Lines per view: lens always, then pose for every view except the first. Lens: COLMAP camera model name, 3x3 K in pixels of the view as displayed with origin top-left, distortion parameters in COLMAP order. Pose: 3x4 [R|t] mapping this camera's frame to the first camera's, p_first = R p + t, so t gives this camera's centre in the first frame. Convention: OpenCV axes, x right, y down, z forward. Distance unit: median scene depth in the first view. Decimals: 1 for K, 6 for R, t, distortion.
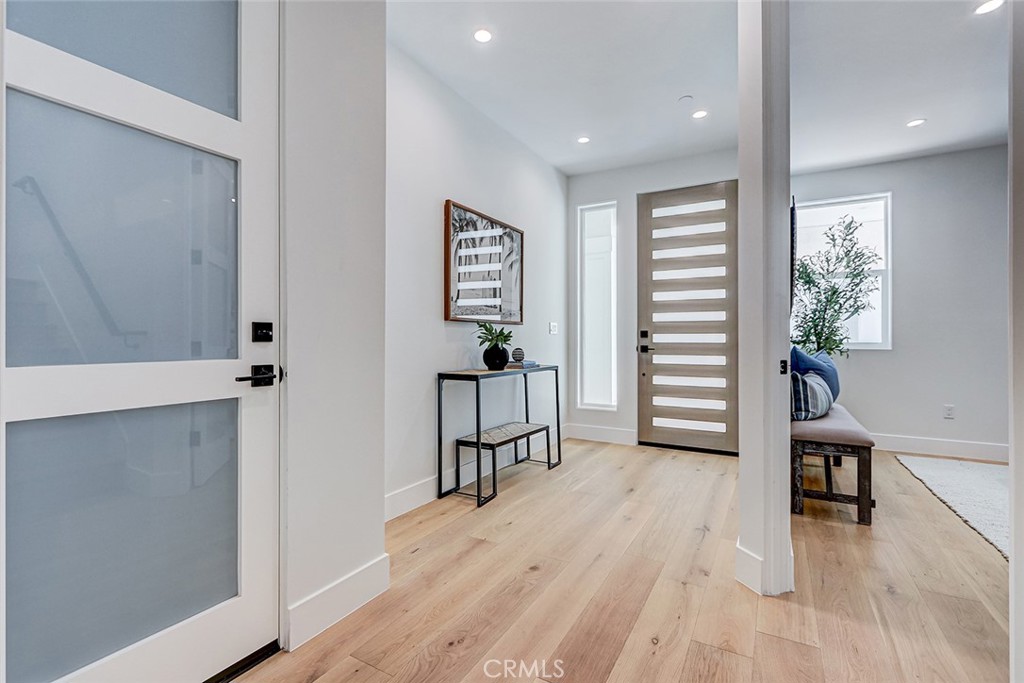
lens RADIAL K [[469.4, 0, 506.3], [0, 469.4, 340.0], [0, 0, 1]] dist [0.001081, -0.001439]
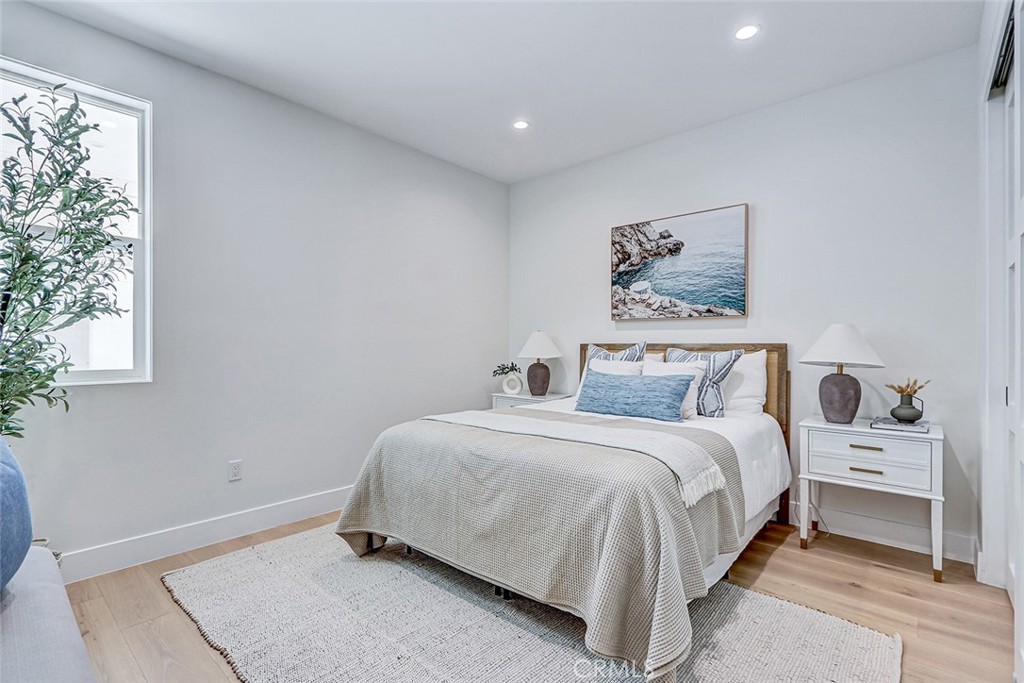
lens RADIAL K [[469.4, 0, 503.4], [0, 469.4, 347.9], [0, 0, 1]] dist [0.001081, -0.001439]
pose [[0.199193, -0.003010, 0.979956, 0.235703], [0.004085, 0.999989, 0.002241, -0.014534], [-0.979952, 0.003557, 0.199203, 0.318222]]
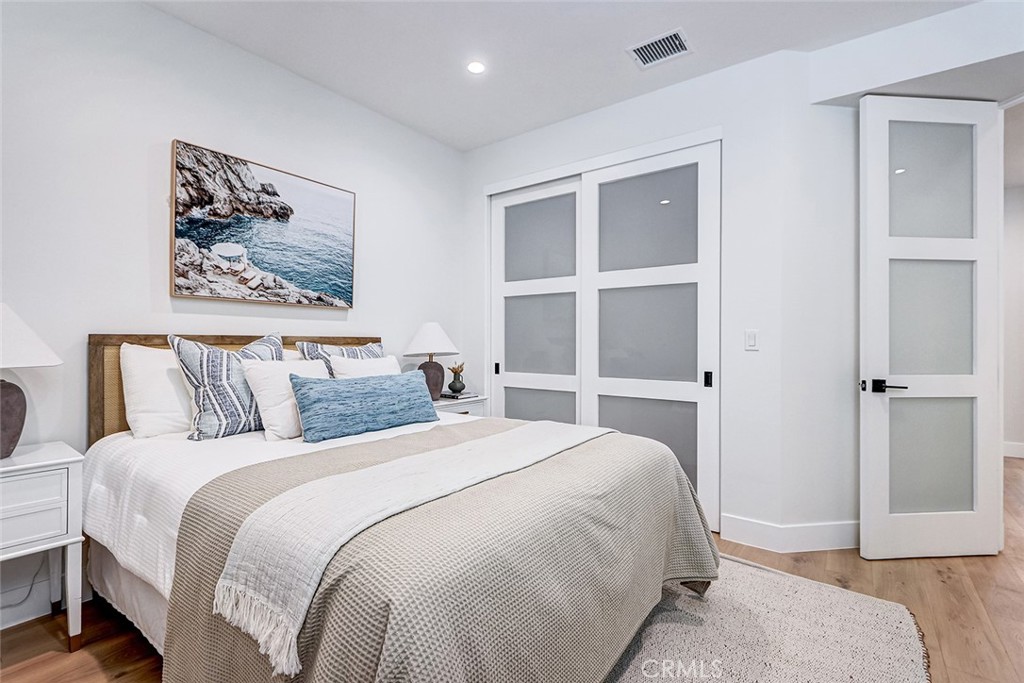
lens RADIAL K [[469.4, 0, 507.8], [0, 469.4, 339.8], [0, 0, 1]] dist [0.001081, -0.001439]
pose [[-0.993784, -0.003046, 0.111282, 0.830225], [-0.002679, 0.999990, 0.003439, -0.017473], [-0.111291, 0.003120, -0.993783, 0.881588]]
